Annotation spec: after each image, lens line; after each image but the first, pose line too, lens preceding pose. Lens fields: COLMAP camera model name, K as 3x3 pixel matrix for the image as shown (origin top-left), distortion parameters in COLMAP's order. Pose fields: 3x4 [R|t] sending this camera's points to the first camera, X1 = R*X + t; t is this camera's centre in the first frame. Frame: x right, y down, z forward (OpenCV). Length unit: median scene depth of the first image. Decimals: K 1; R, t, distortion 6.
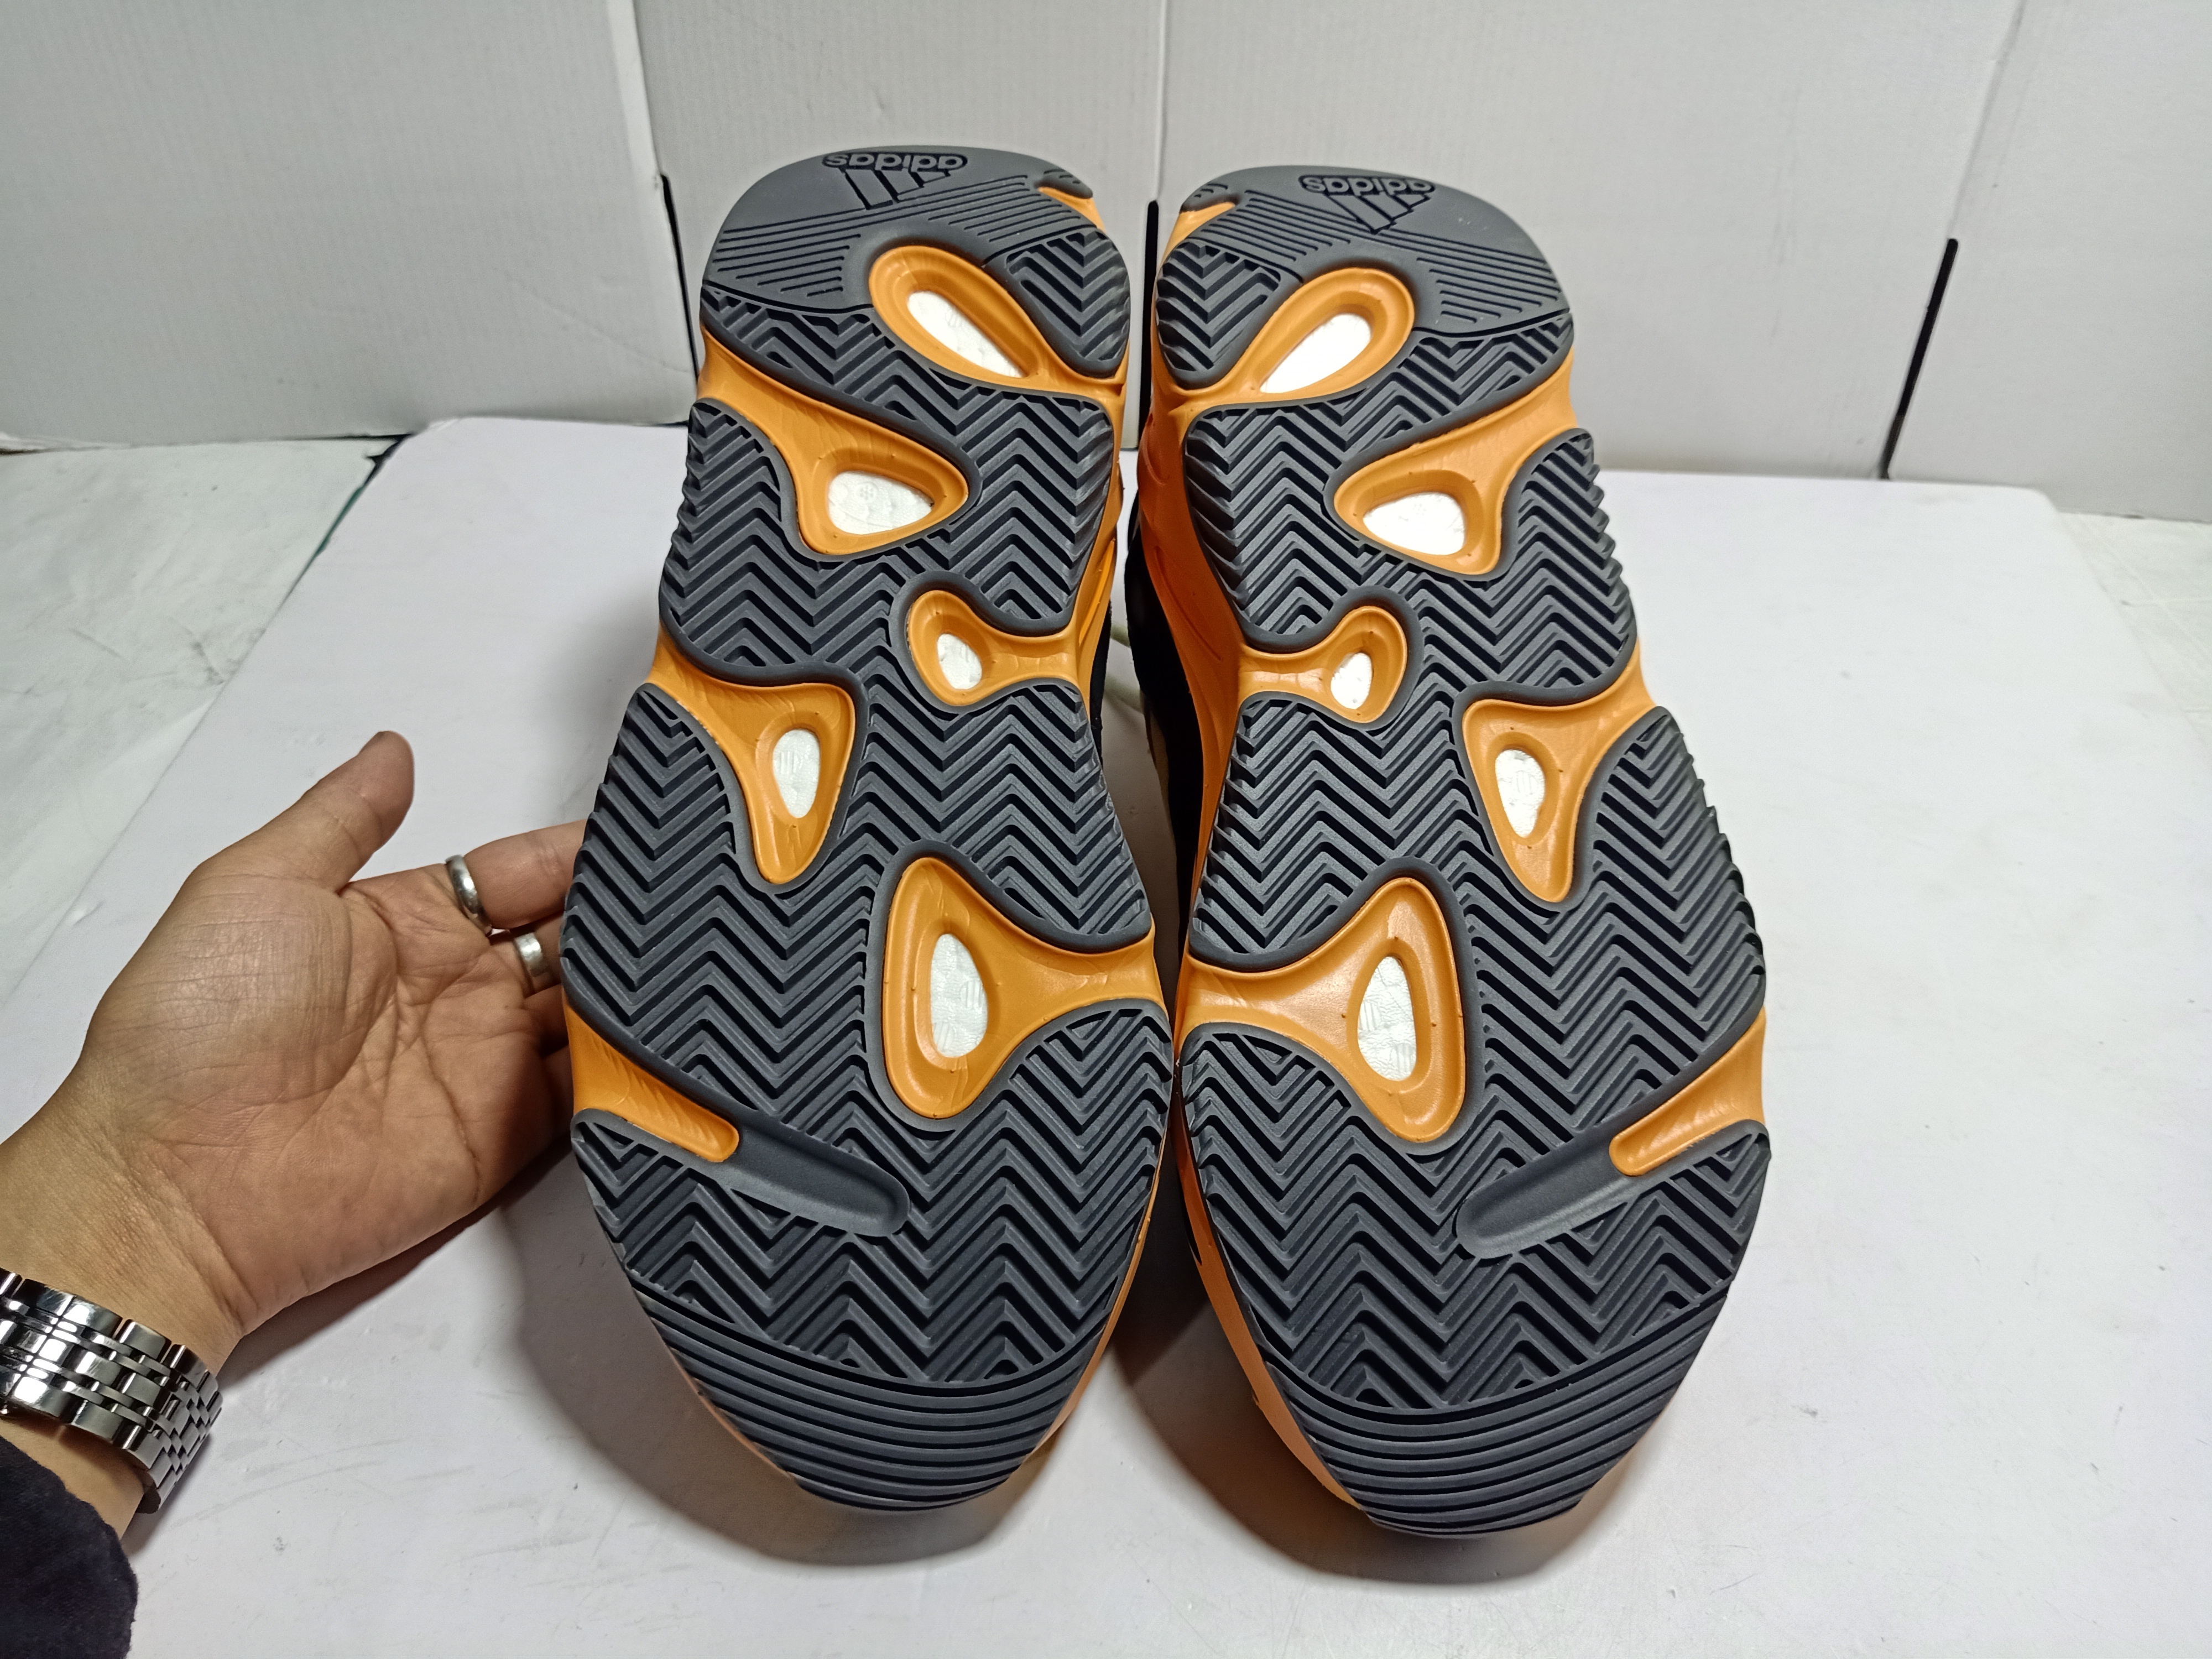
lens RADIAL K [[1827.2, 0, 1106.0], [0, 1827.2, 829.5], [0, 0, 1]] dist [0.002792, -0.012528]
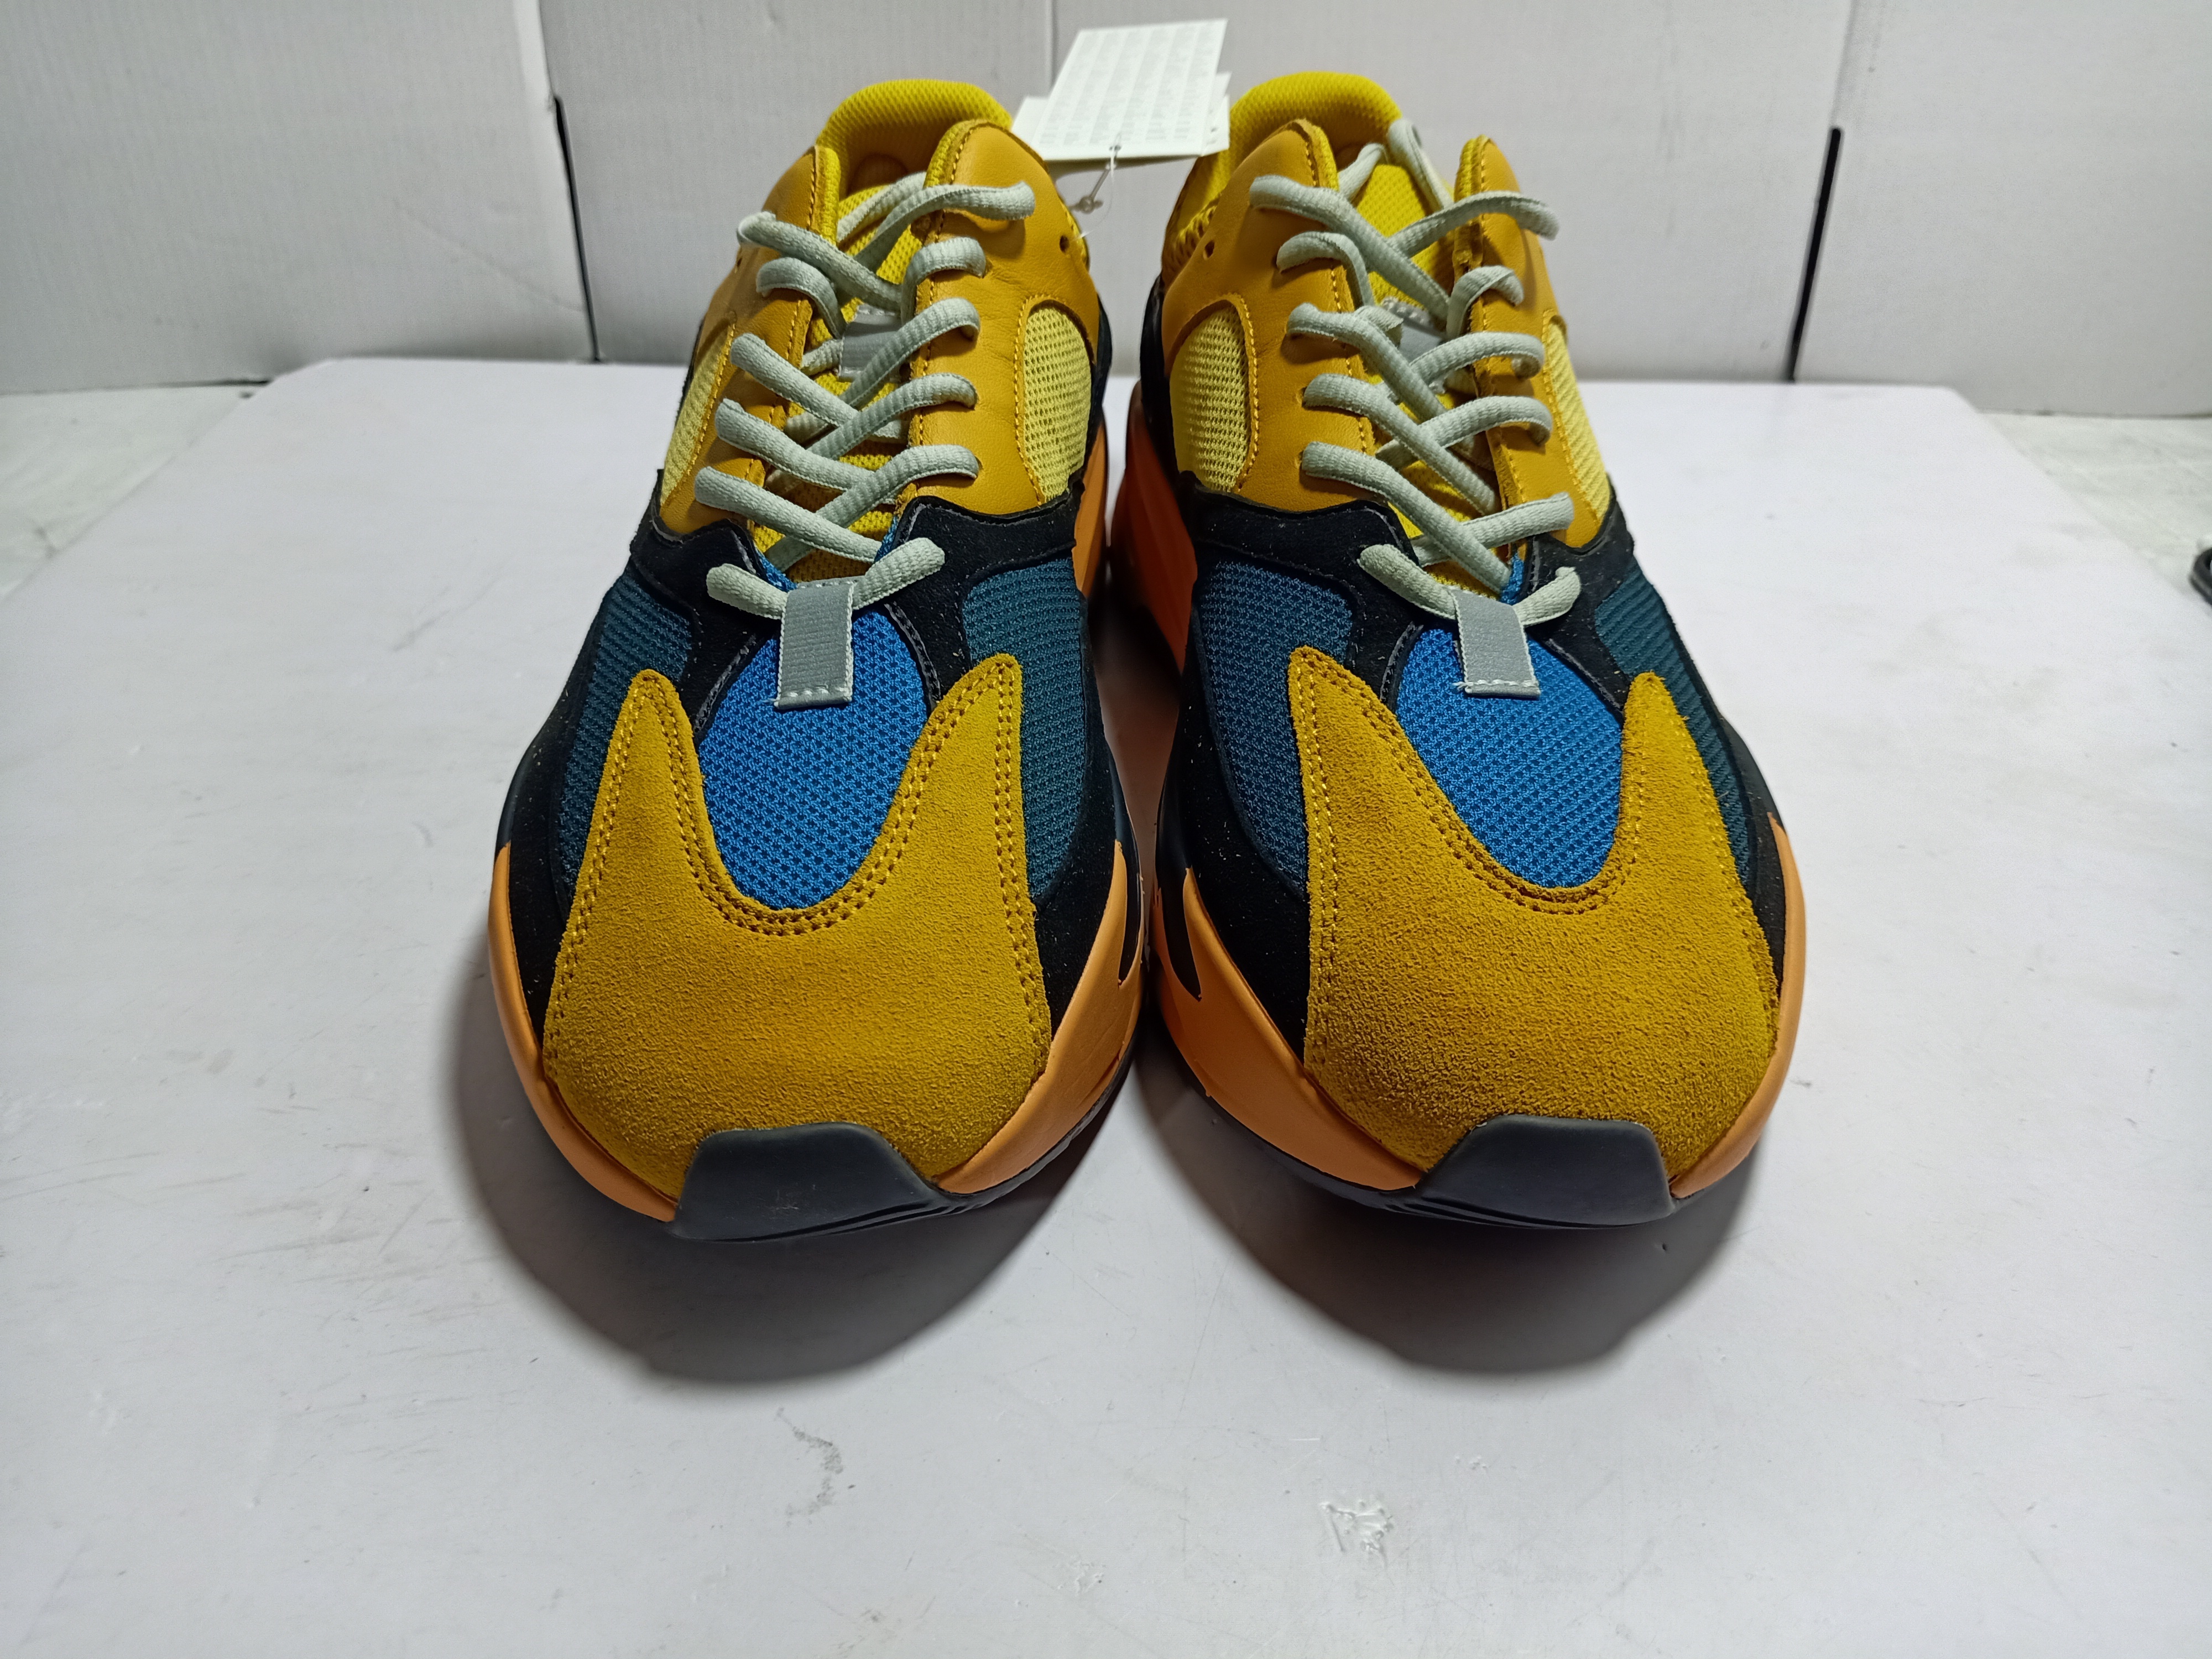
lens RADIAL K [[1827.2, 0, 1106.0], [0, 1827.2, 829.5], [0, 0, 1]] dist [0.002792, -0.012528]
pose [[0.999236, -0.020548, 0.033241, 0.017199], [0.026233, 0.983165, -0.180827, 0.235862], [-0.028966, 0.181561, 0.982953, 0.086994]]
